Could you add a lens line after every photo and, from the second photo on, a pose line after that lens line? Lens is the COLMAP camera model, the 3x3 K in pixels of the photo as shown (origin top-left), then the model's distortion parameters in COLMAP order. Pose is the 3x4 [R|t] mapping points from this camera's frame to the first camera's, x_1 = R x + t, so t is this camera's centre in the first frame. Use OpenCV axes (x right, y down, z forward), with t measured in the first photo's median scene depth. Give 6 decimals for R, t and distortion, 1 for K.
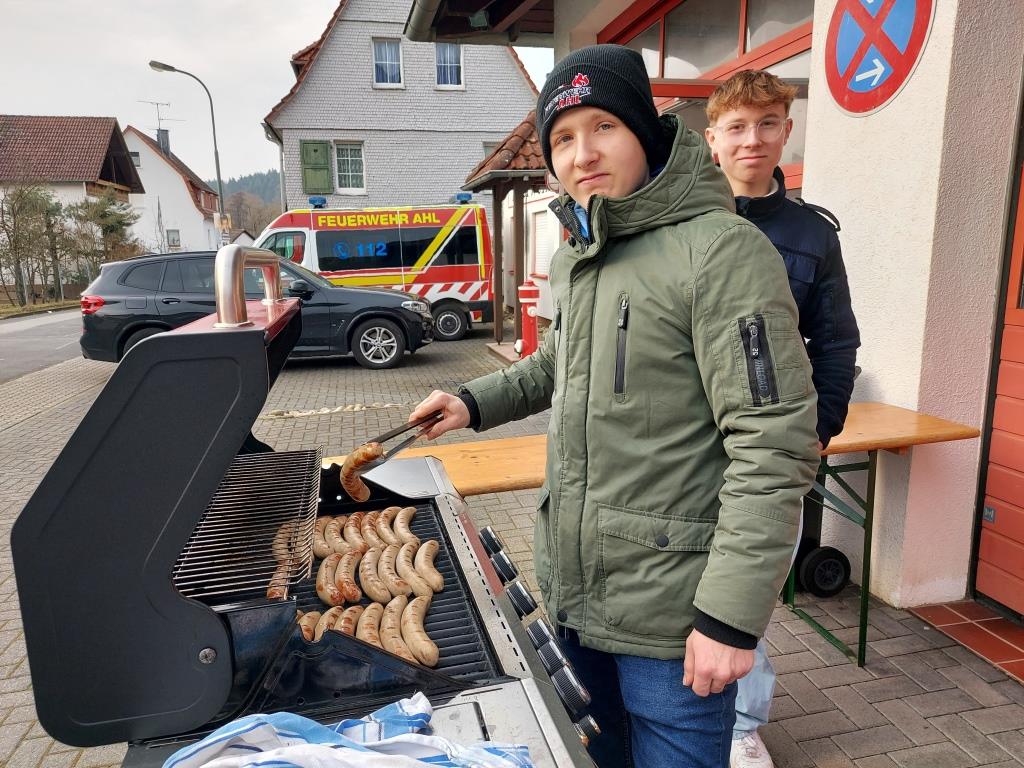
lens RADIAL K [[740.6, 0, 514.2], [0, 740.6, 388.5], [0, 0, 1]] dist [0.065152, -0.059255]
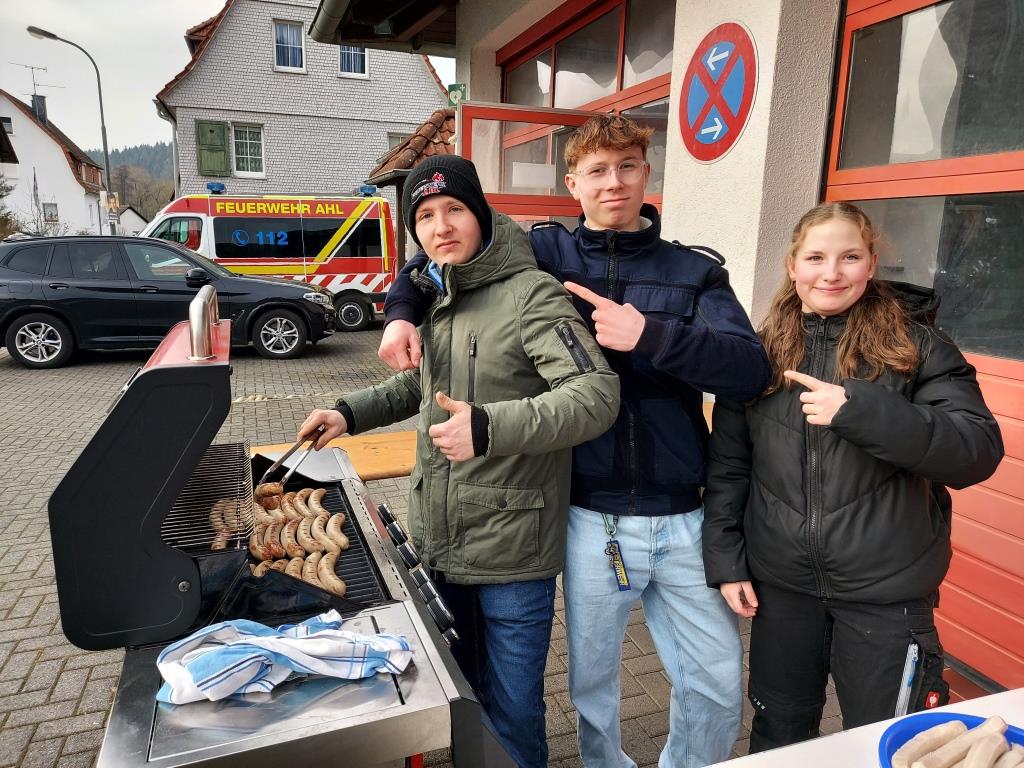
lens RADIAL K [[740.6, 0, 514.2], [0, 740.6, 388.5], [0, 0, 1]] dist [0.065152, -0.059255]
pose [[0.991538, 0.011525, 0.129306, 0.002716], [-0.013343, 0.999824, 0.013202, -0.004490], [-0.129132, -0.014816, 0.991517, -0.042483]]
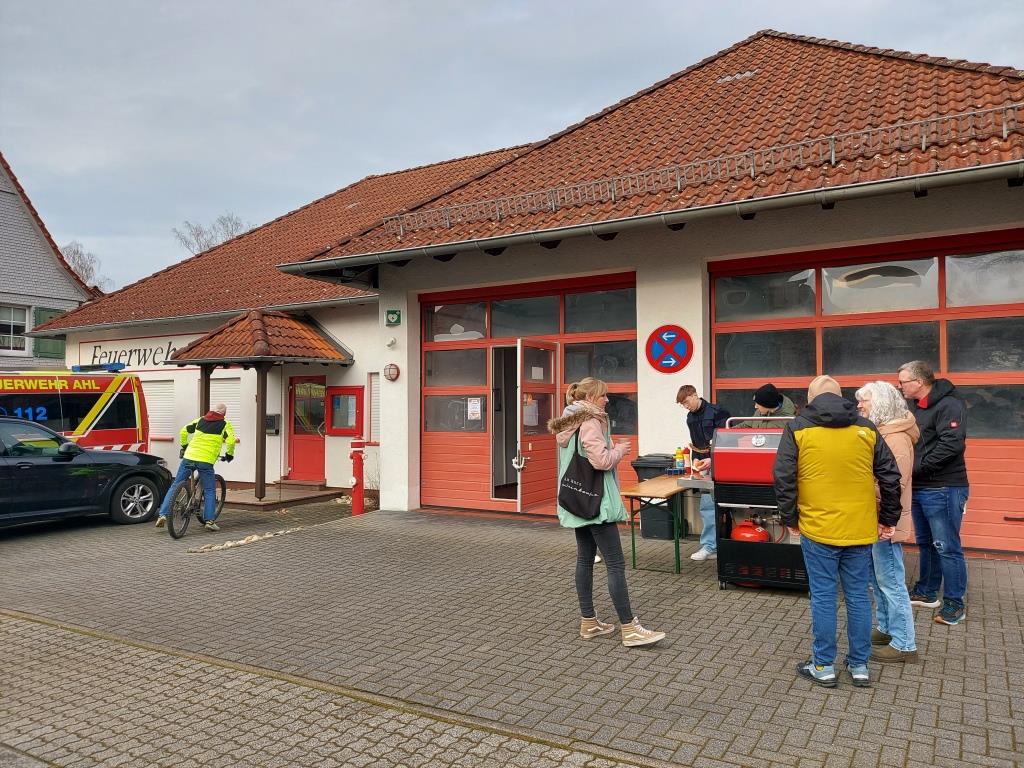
lens RADIAL K [[740.6, 0, 514.2], [0, 740.6, 388.5], [0, 0, 1]] dist [0.065152, -0.059255]
pose [[0.673941, 0.033704, 0.738016, -0.631537], [0.129368, 0.978140, -0.162807, 0.030543], [-0.727370, 0.205198, 0.654849, -0.148995]]
